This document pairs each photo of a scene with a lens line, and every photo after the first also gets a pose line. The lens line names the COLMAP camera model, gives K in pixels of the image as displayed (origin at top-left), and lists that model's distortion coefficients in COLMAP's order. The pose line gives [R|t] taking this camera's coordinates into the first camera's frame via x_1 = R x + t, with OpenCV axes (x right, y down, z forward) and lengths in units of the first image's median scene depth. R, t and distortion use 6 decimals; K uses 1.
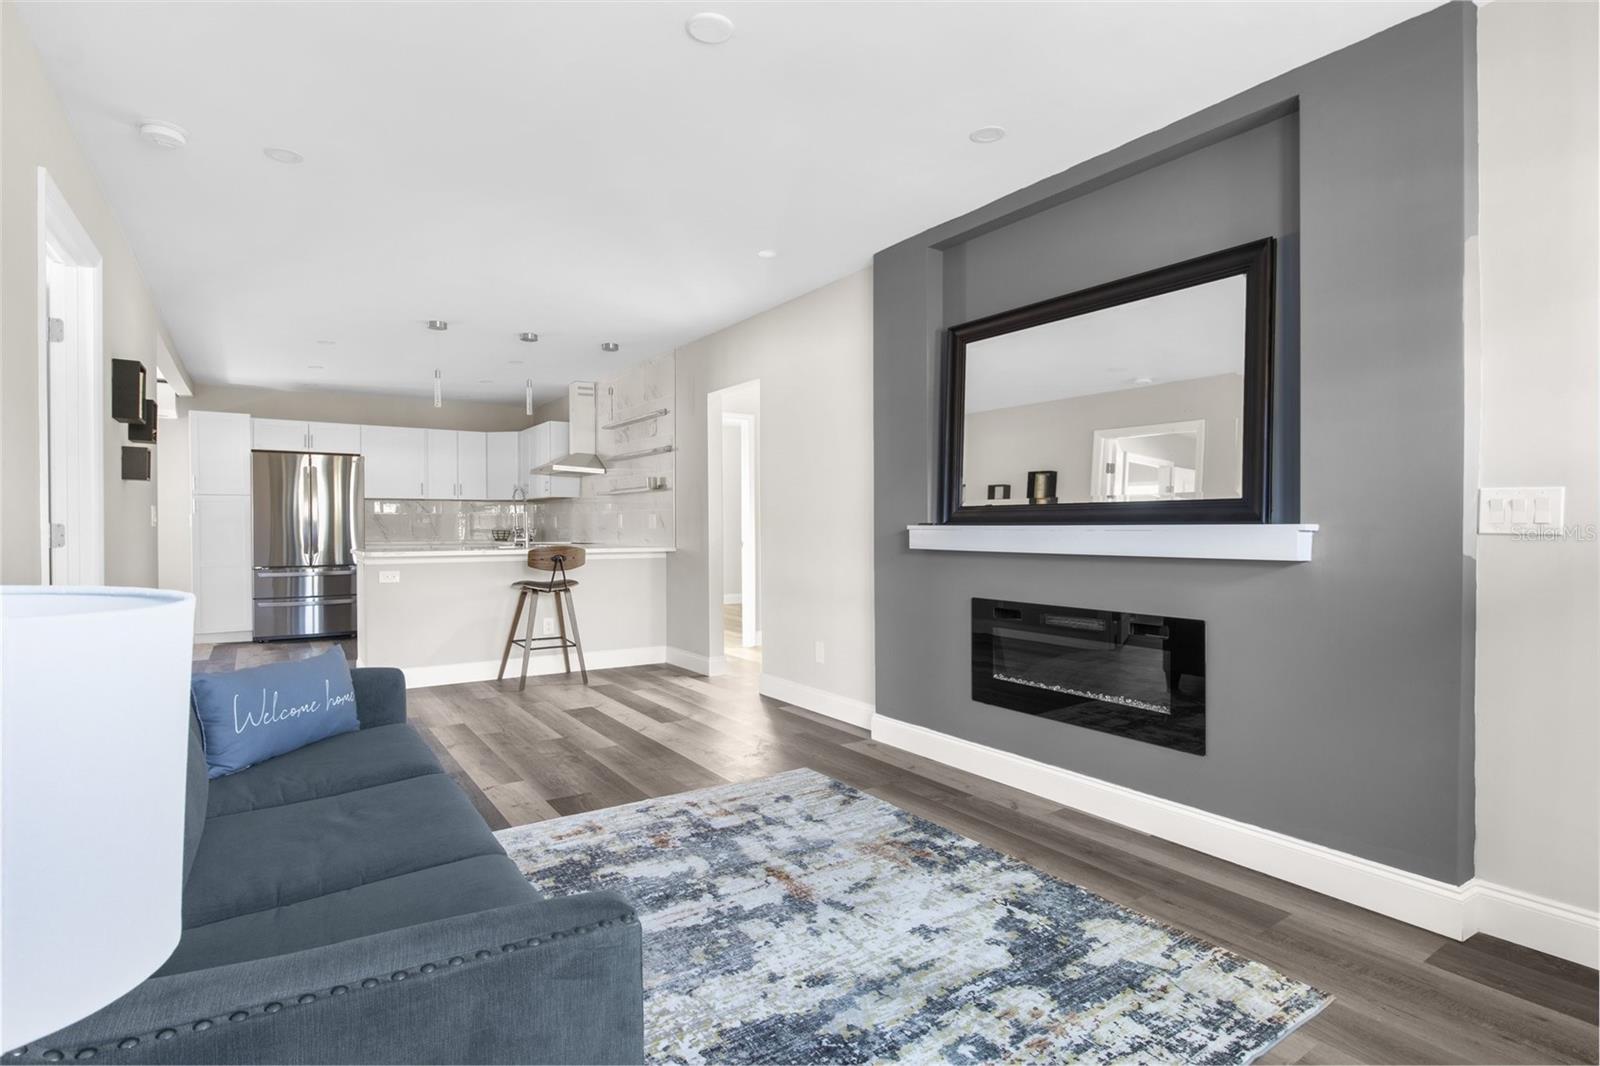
lens RADIAL K [[792.0, 0, 805.7], [0, 792.0, 534.0], [0, 0, 1]] dist [-0.008190, -0.000809]
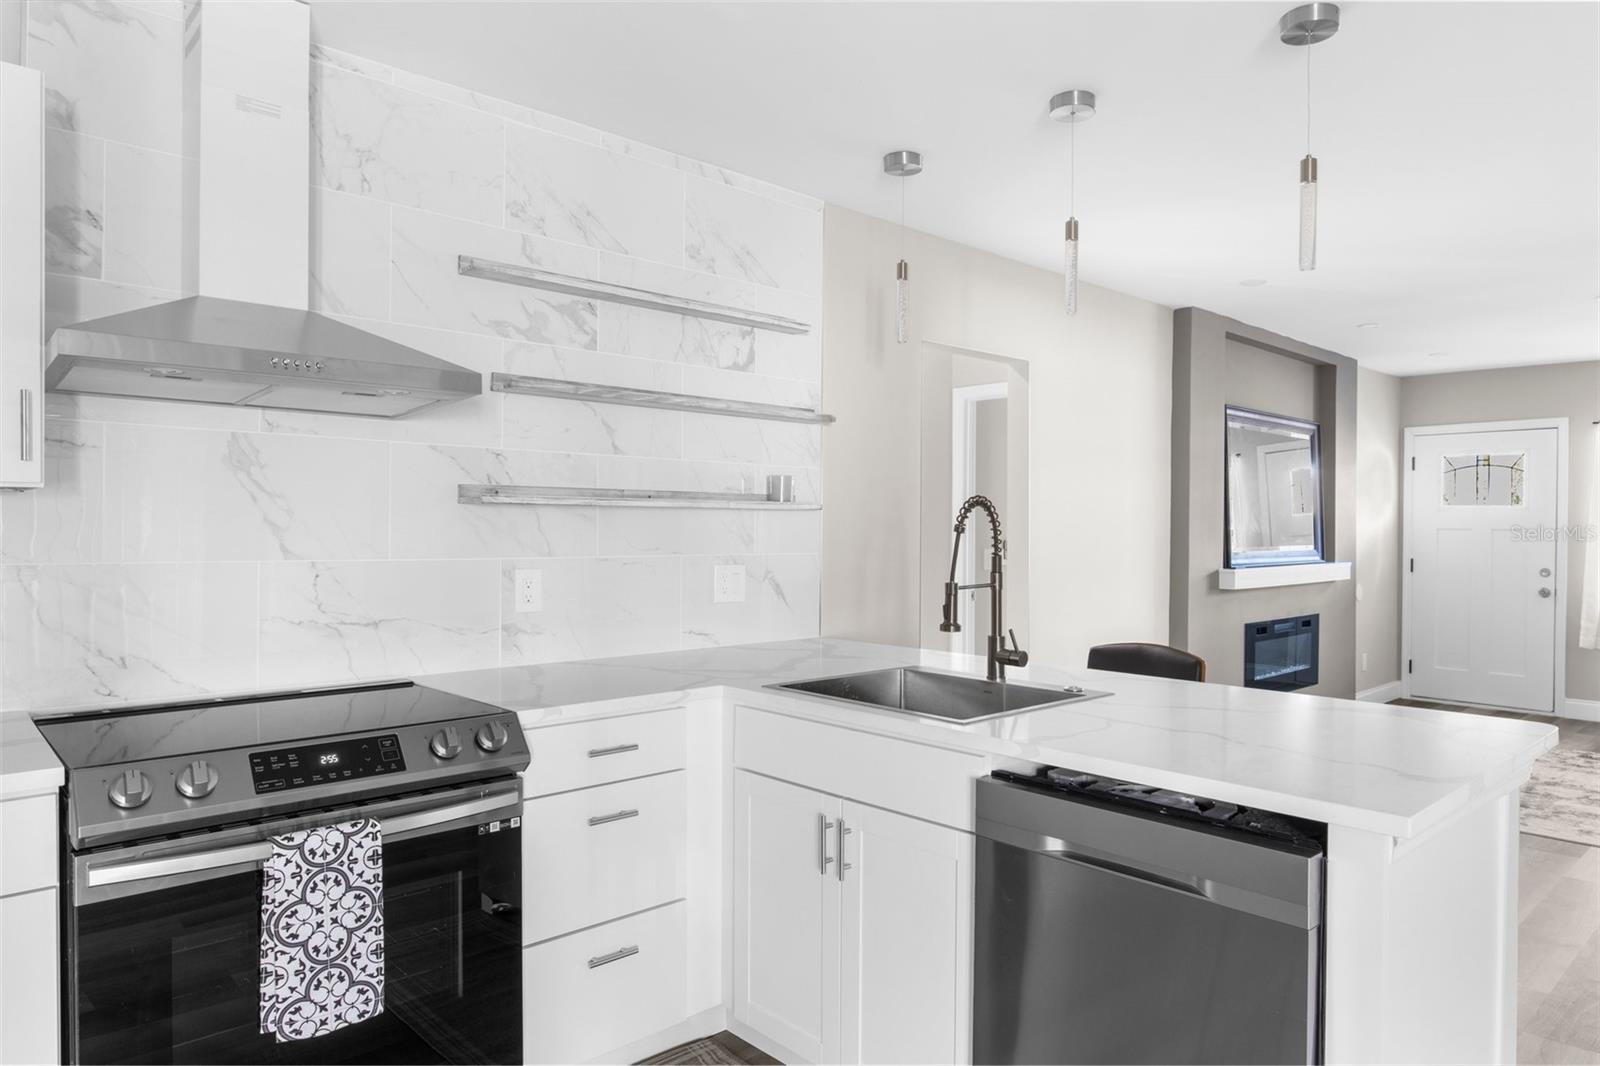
lens RADIAL K [[998.1, 0, 807.8], [0, 998.1, 535.1], [0, 0, 1]] dist [-0.006873, -0.001710]
pose [[-0.138352, -0.007051, 0.990358, -1.575067], [0.007219, 0.999941, 0.008128, -0.099813], [-0.990357, 0.008274, -0.138293, 2.343907]]
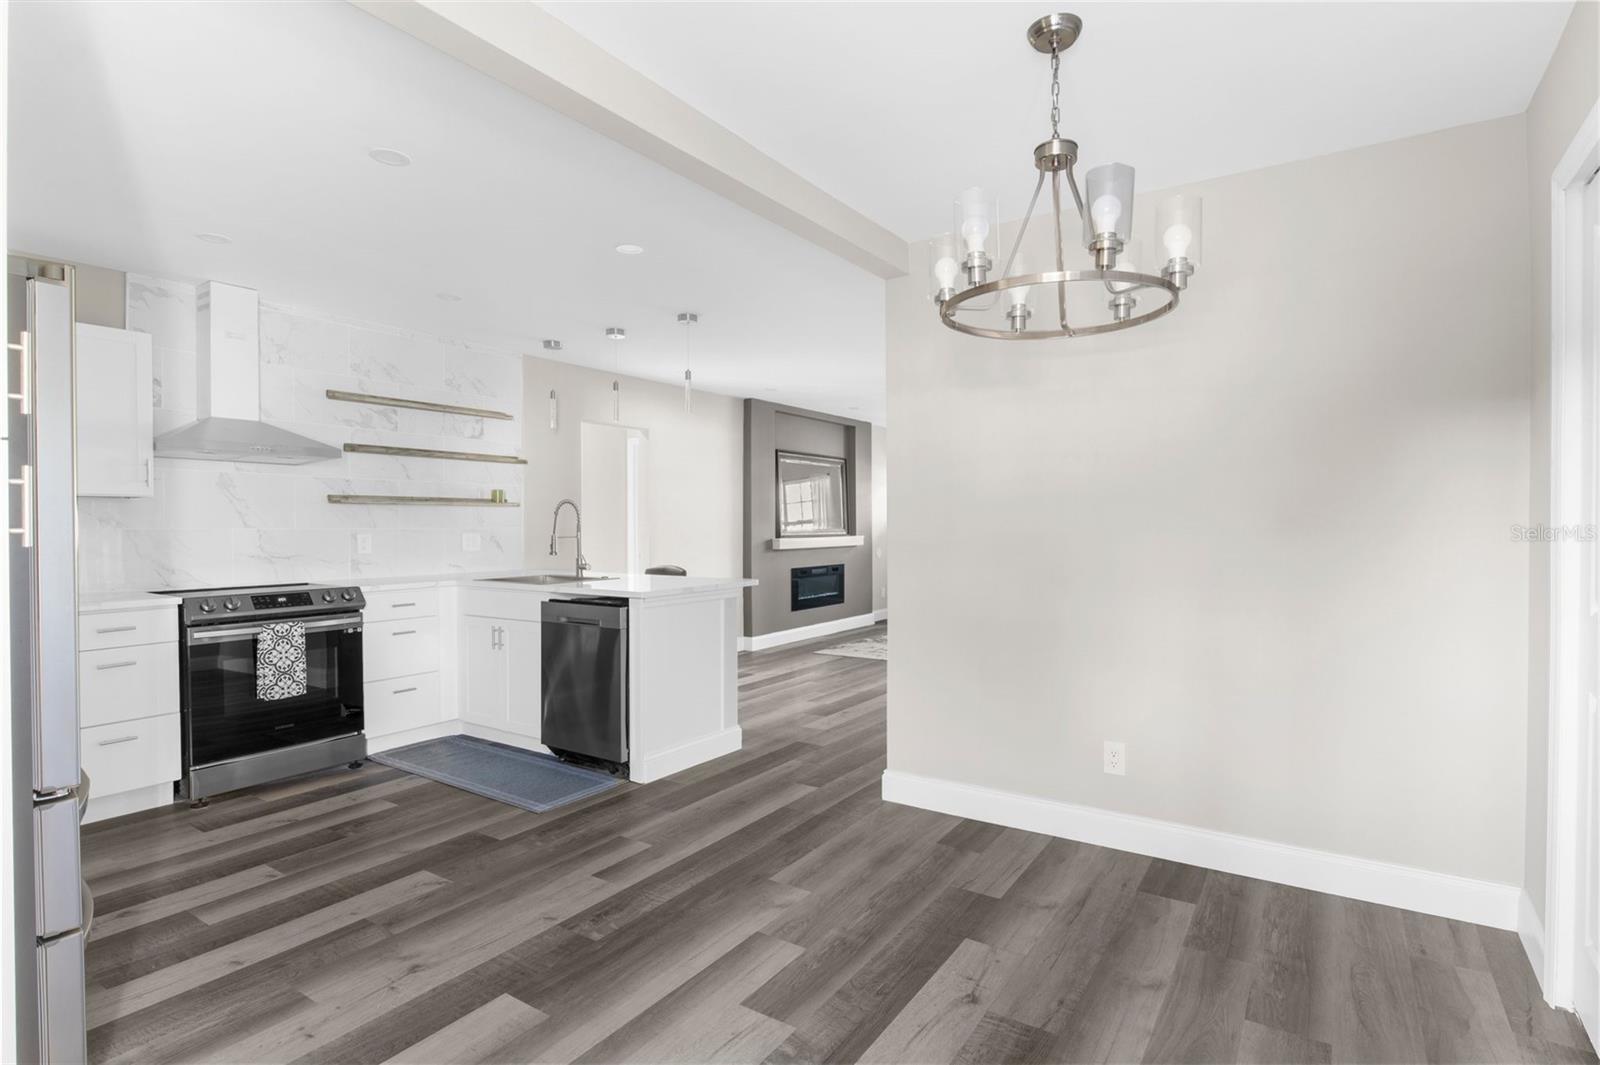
lens RADIAL K [[792.0, 0, 805.7], [0, 792.0, 533.5], [0, 0, 1]] dist [-0.008190, -0.000809]
pose [[-0.366828, -0.008132, 0.930253, -2.451408], [0.015599, 0.999767, 0.014891, -0.071856], [-0.930158, 0.019973, -0.366616, 2.225440]]
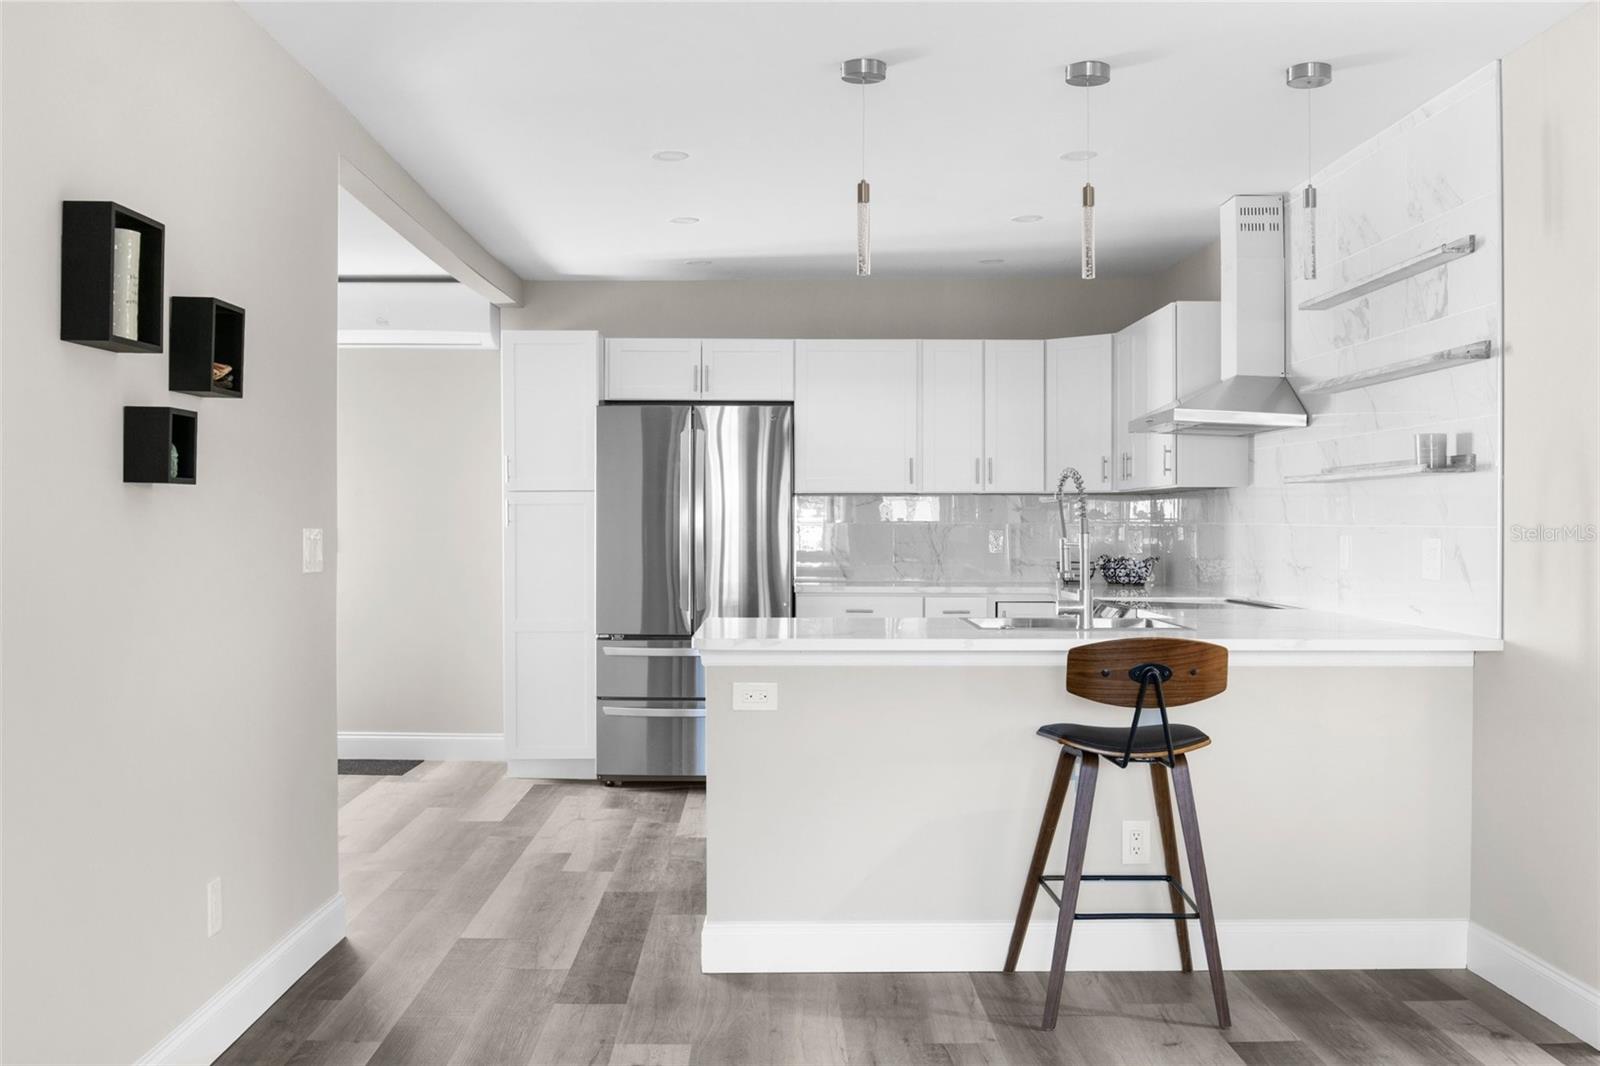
lens RADIAL K [[1566.1, 0, 815.4], [0, 1566.1, 534.1], [0, 0, 1]] dist [-0.035900, -0.014251]
pose [[0.837856, 0.005930, -0.545860, -0.102762], [-0.008605, 0.999960, -0.002344, -0.052281], [0.545824, 0.006661, 0.837873, 0.607279]]
